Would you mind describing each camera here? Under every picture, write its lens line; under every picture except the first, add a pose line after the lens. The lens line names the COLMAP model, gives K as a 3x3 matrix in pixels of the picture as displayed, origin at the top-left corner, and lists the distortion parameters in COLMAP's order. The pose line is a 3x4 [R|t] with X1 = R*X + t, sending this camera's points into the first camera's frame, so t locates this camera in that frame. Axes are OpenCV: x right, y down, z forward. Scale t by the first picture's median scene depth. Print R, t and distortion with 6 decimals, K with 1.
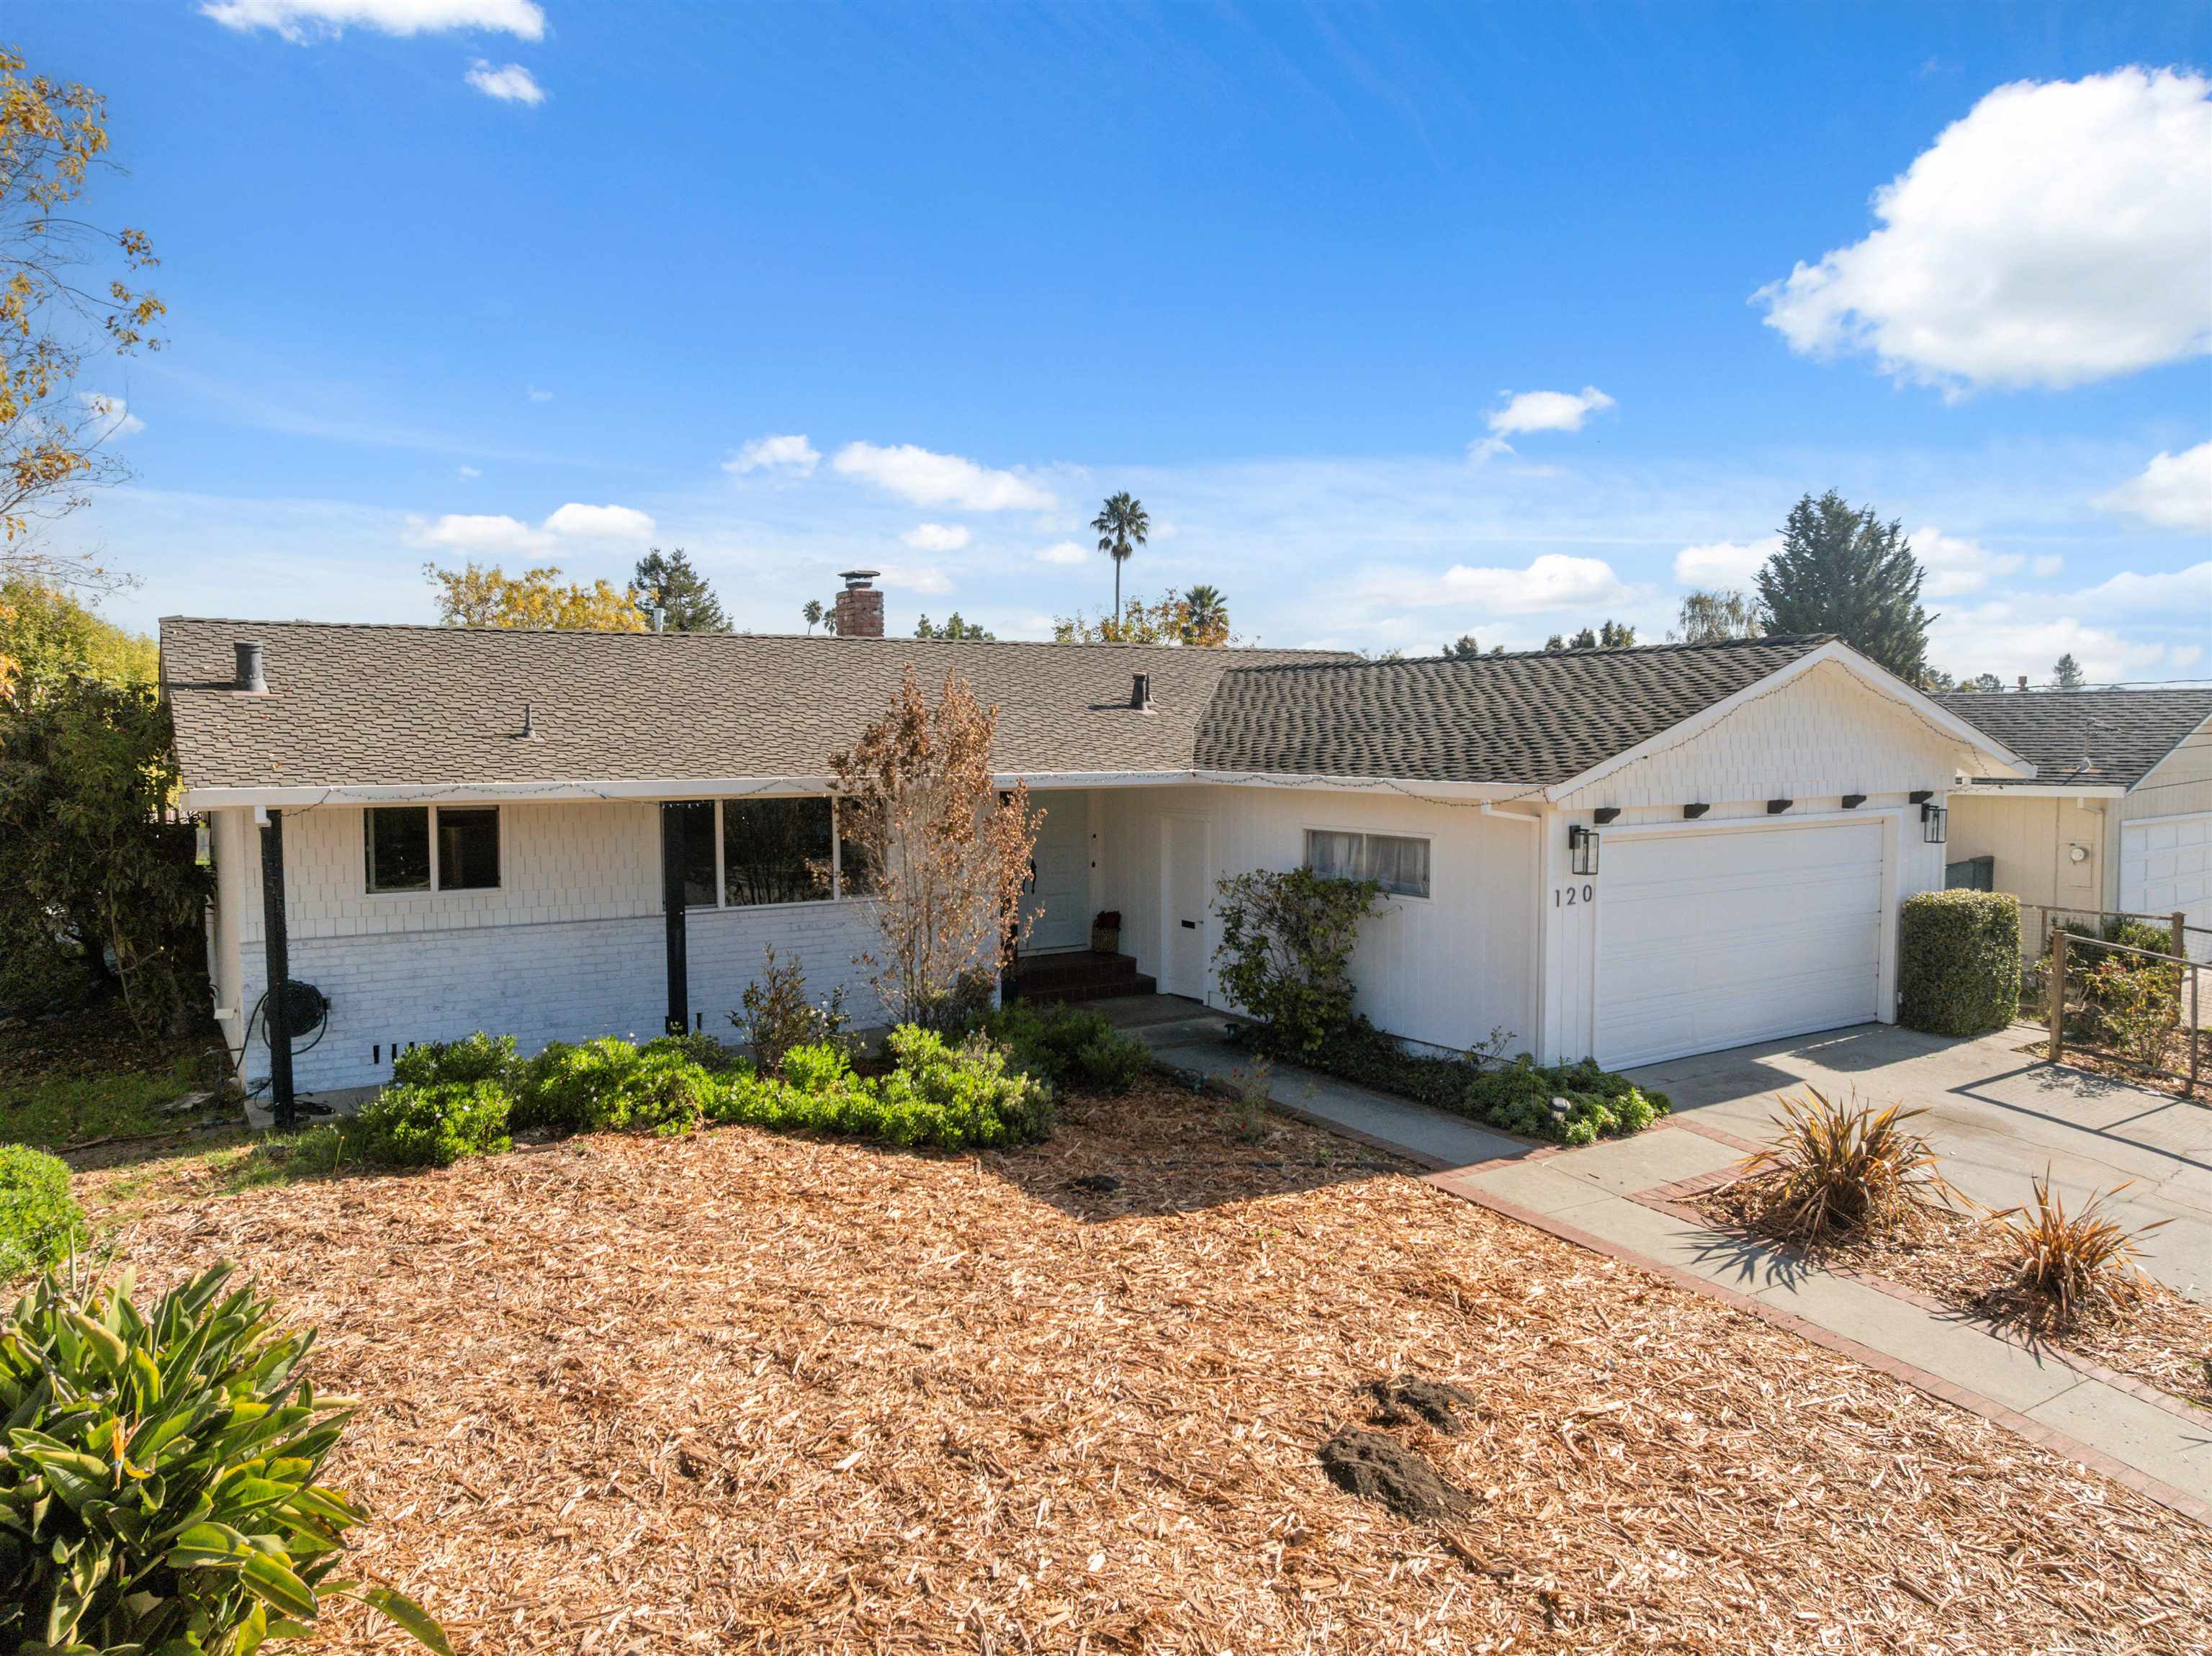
lens RADIAL K [[1544.2, 0, 1106.0], [0, 1544.2, 828.0], [0, 0, 1]] dist [-0.035849, 0.004443]
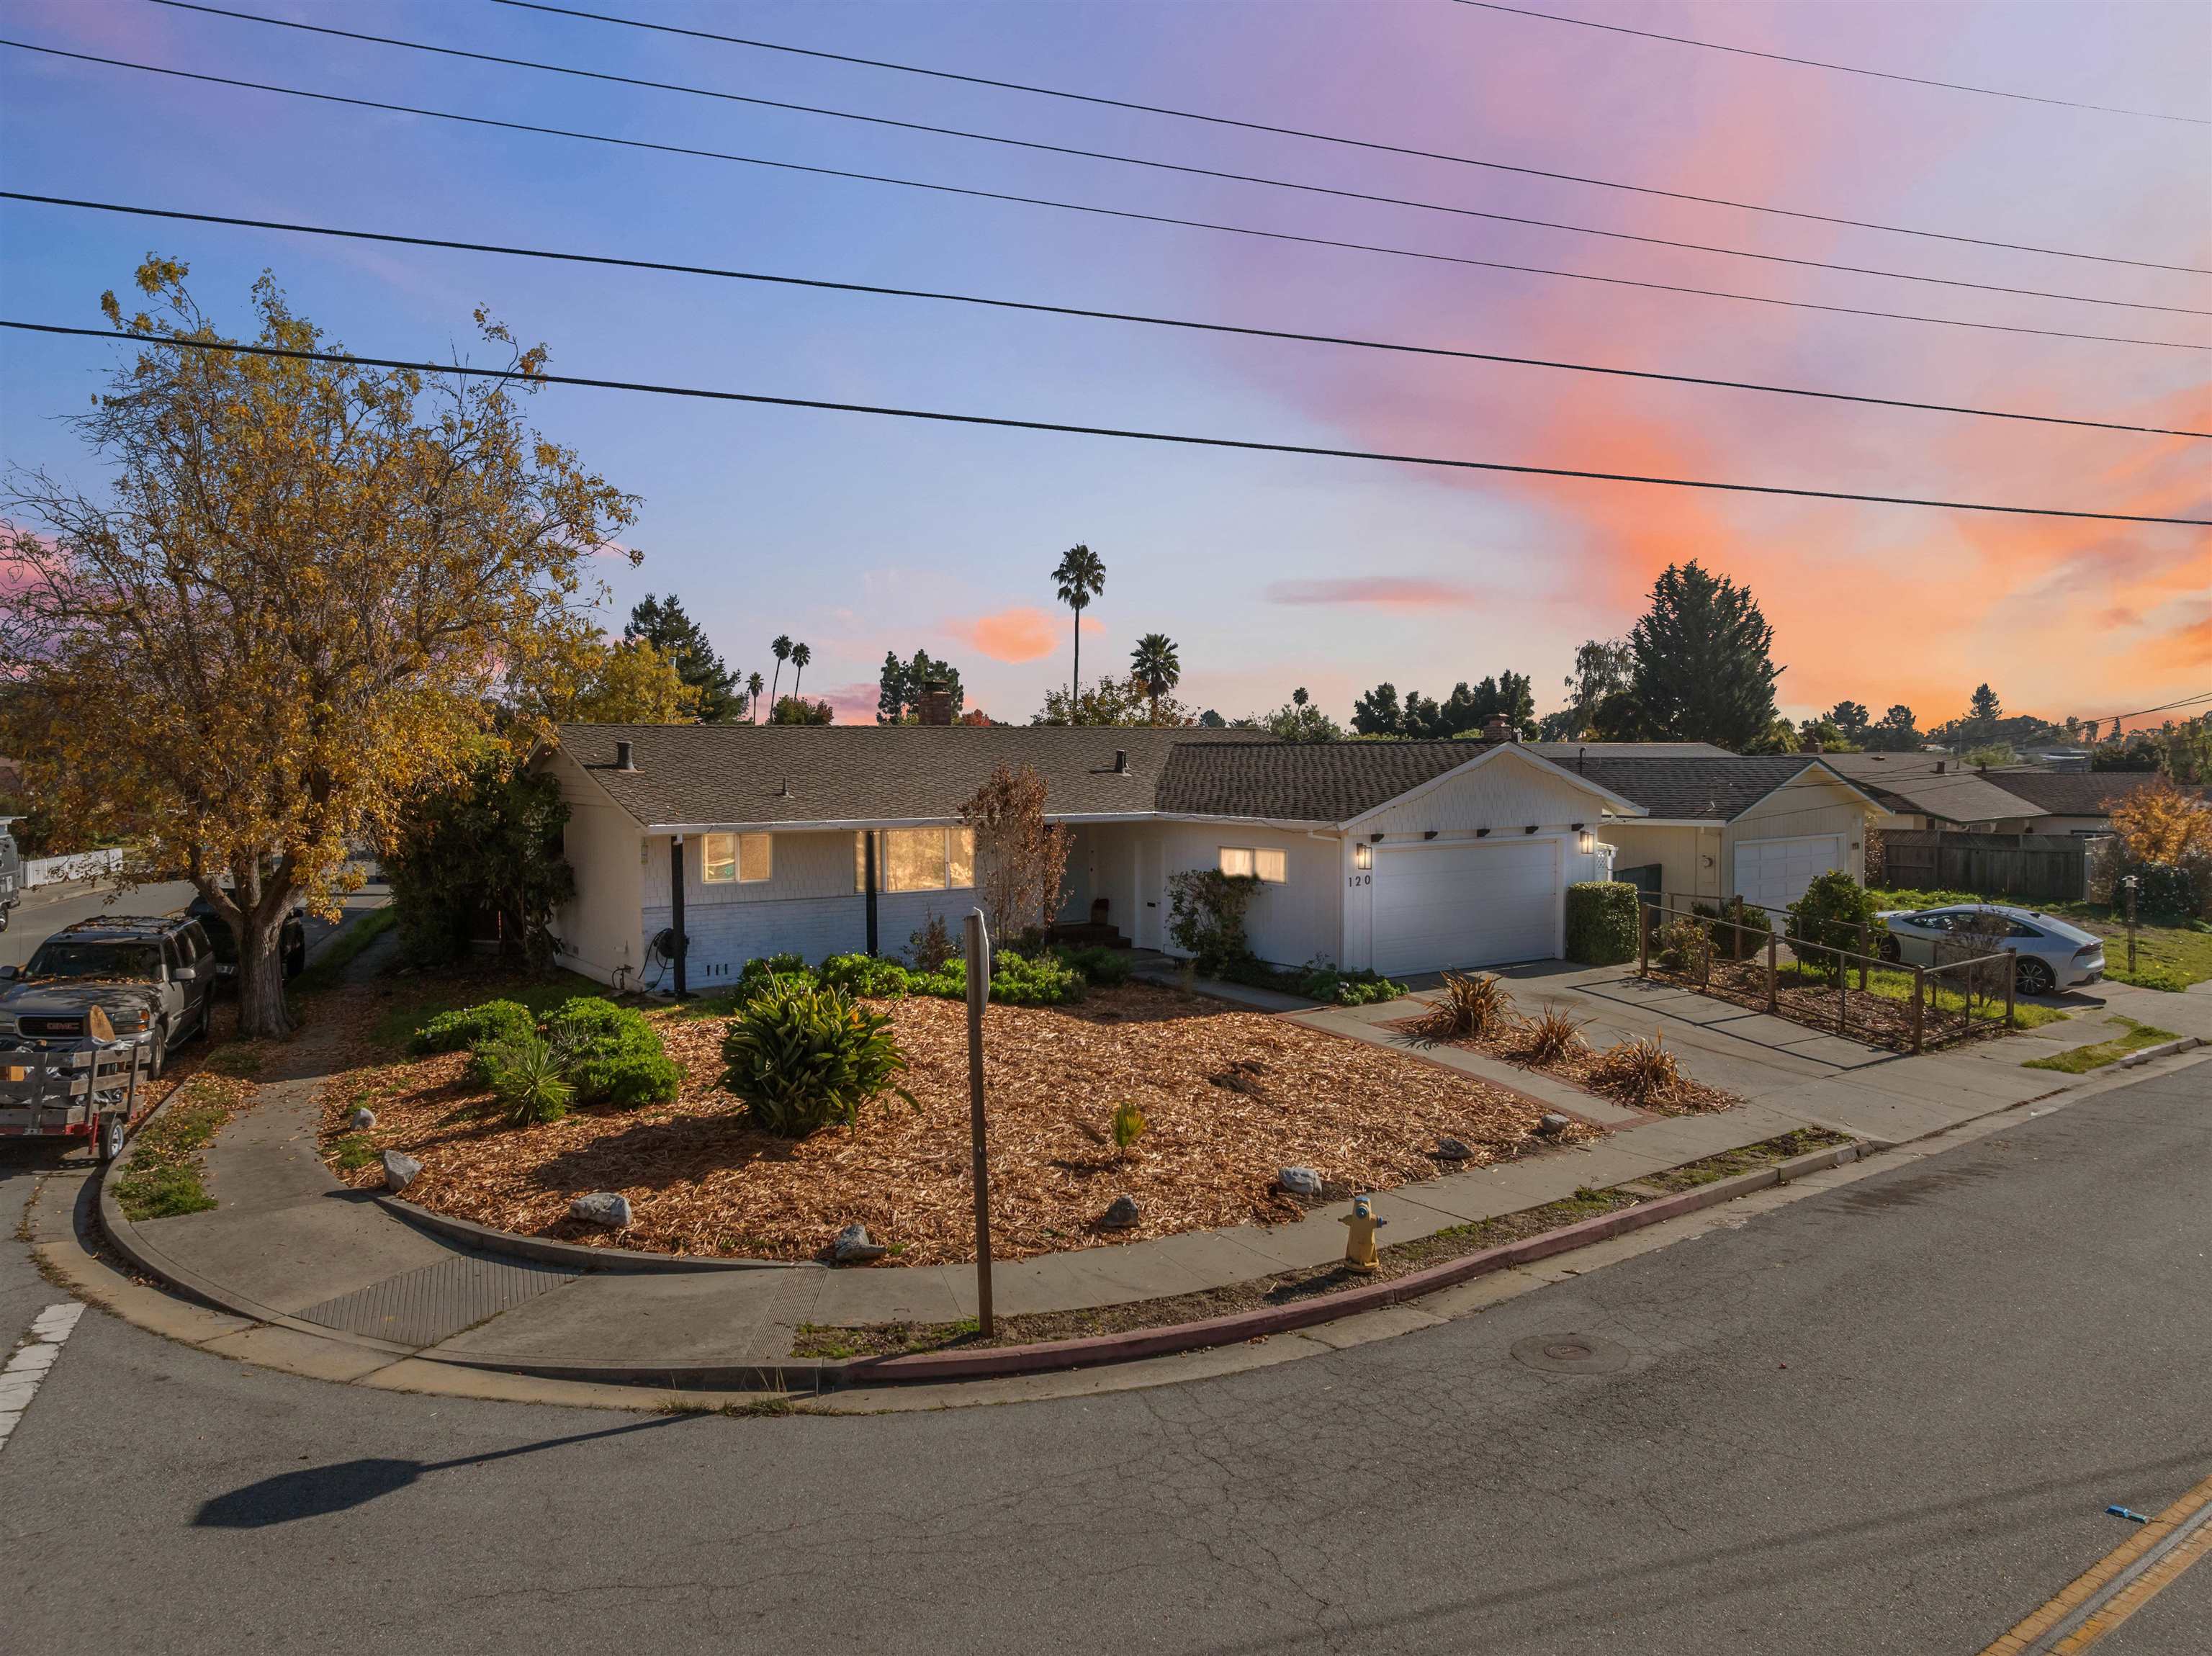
lens RADIAL K [[1530.6, 0, 1106.0], [0, 1530.6, 828.0], [0, 0, 1]] dist [-0.037694, -0.000601]
pose [[0.999493, -0.001051, 0.031821, -0.052840], [0.001585, 0.999858, -0.016760, 0.008941], [-0.031799, 0.016802, 0.999353, -0.714324]]
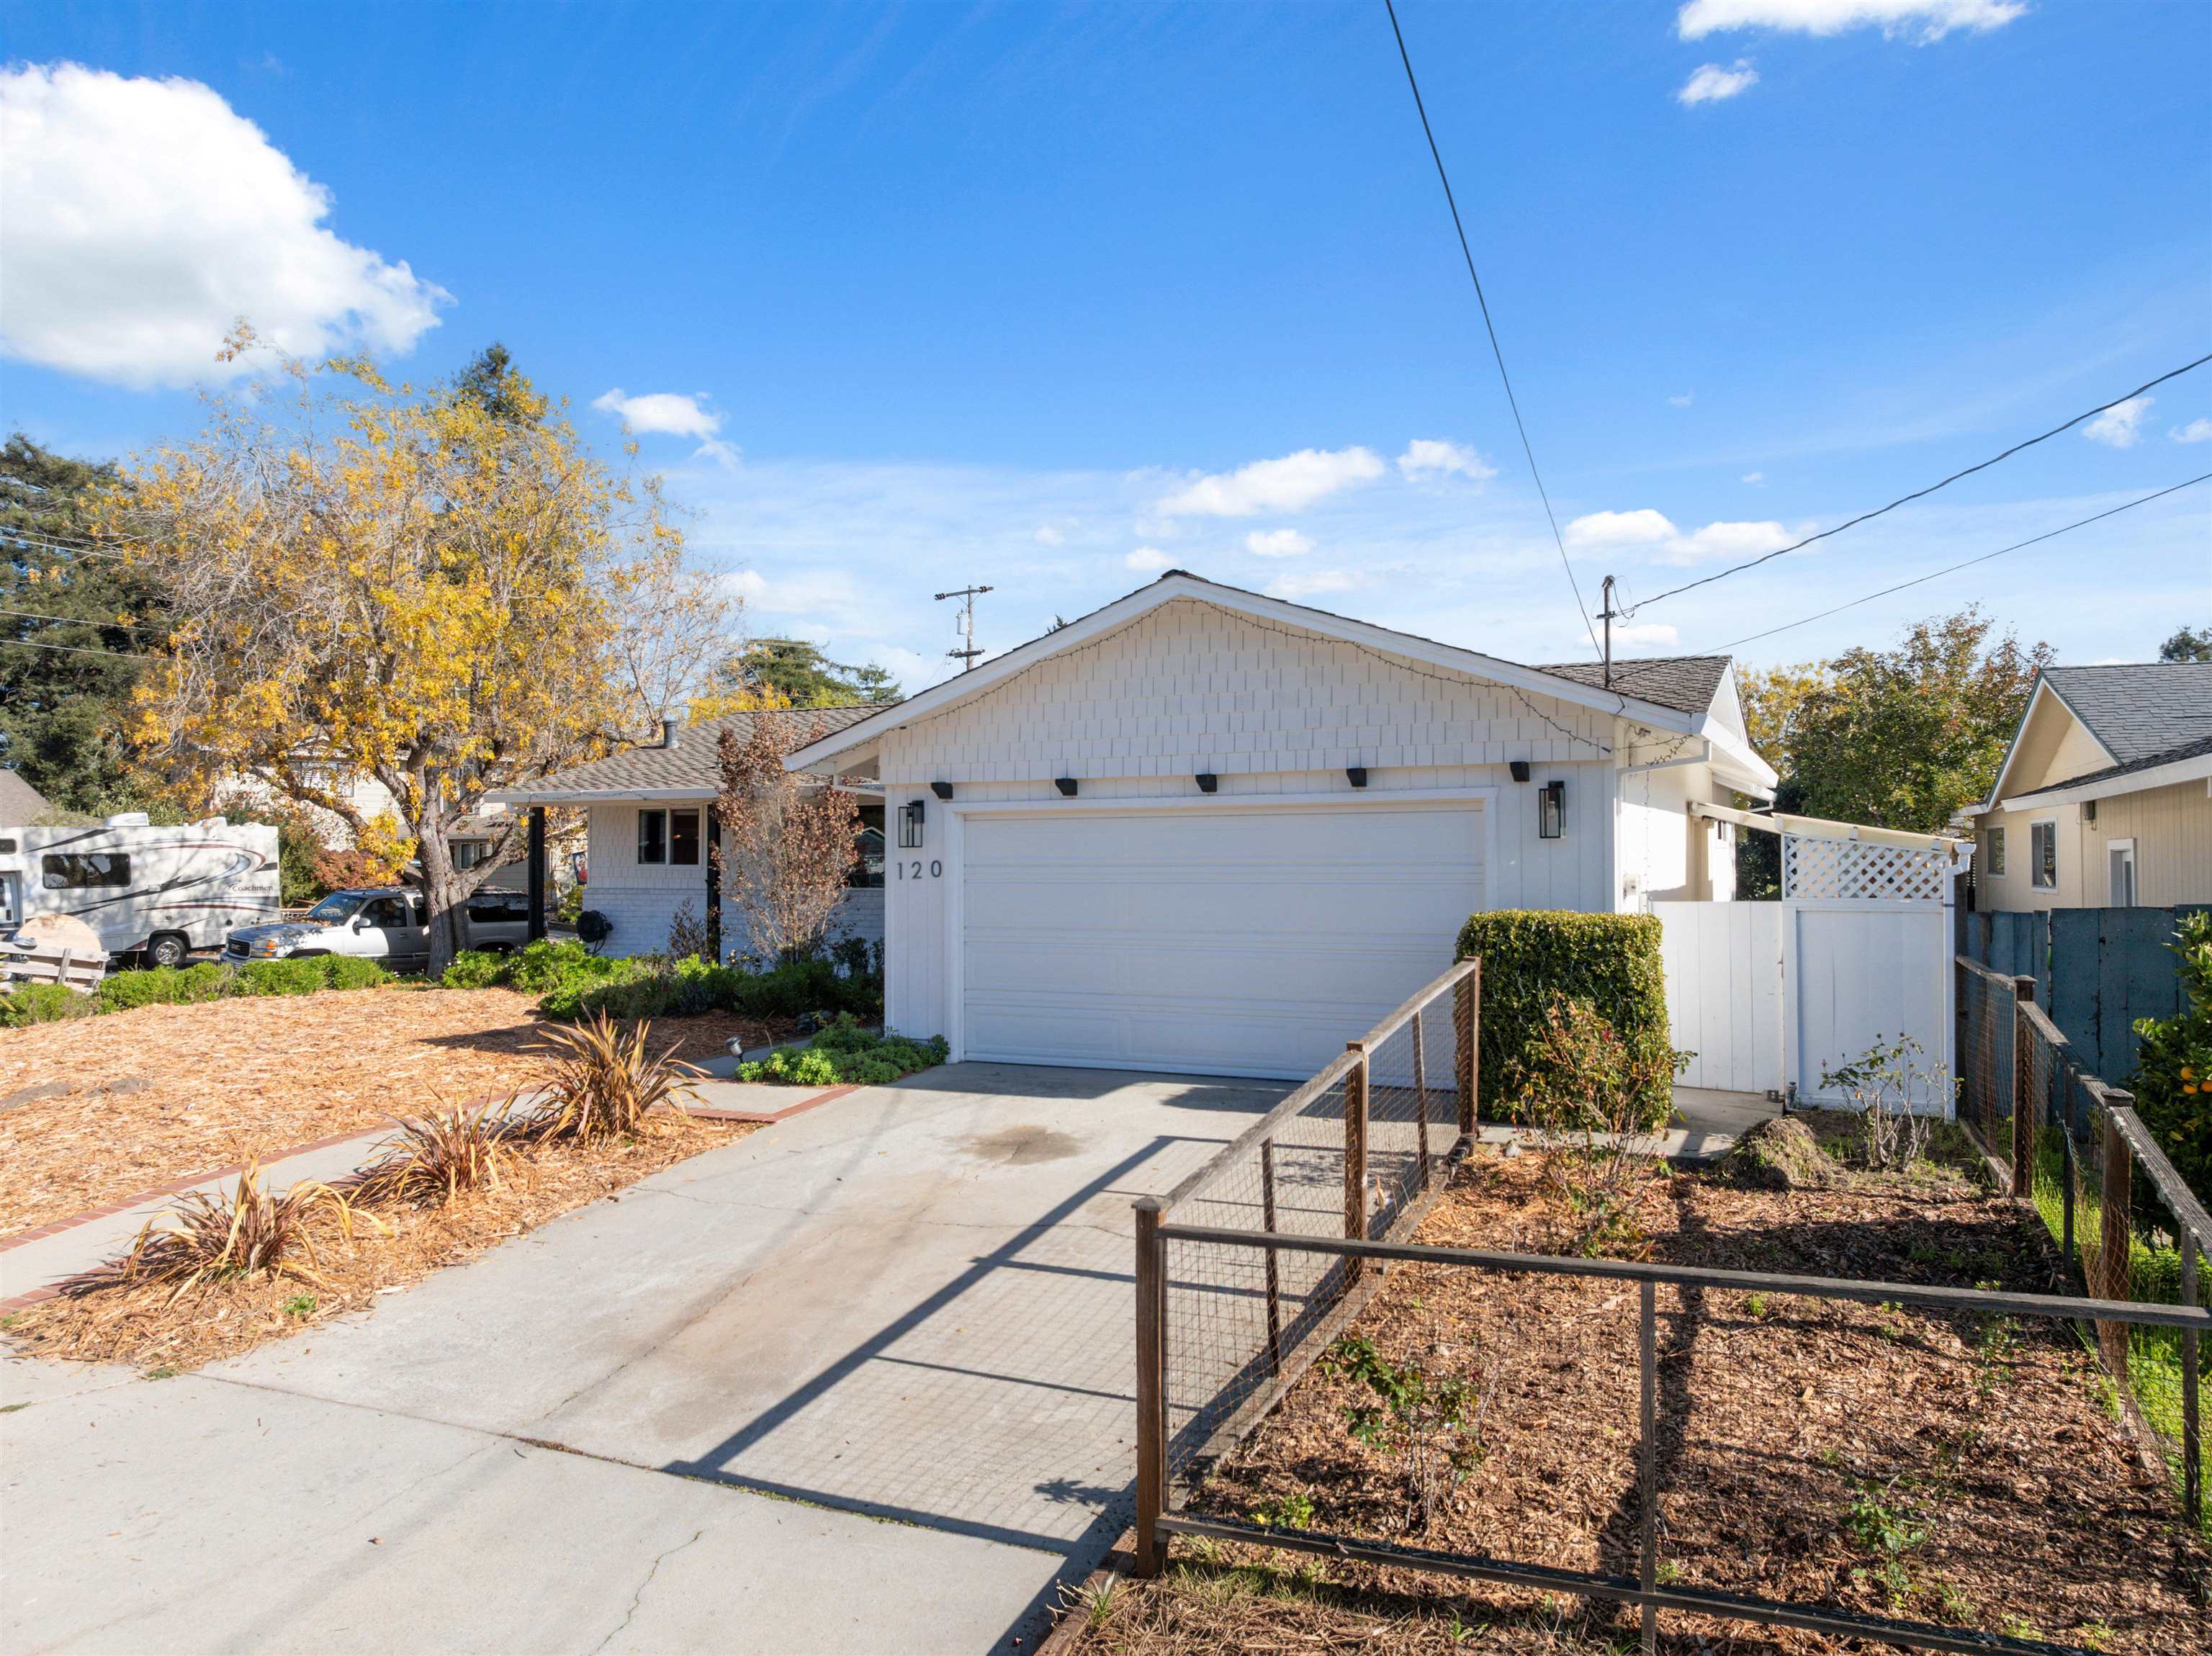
lens RADIAL K [[1530.6, 0, 1106.0], [0, 1530.6, 828.0], [0, 0, 1]] dist [-0.037694, -0.000601]
pose [[0.512679, -0.015350, -0.858443, 1.052950], [-0.053874, 0.997295, -0.050007, 0.051485], [0.856888, 0.071886, 0.510465, 0.504207]]
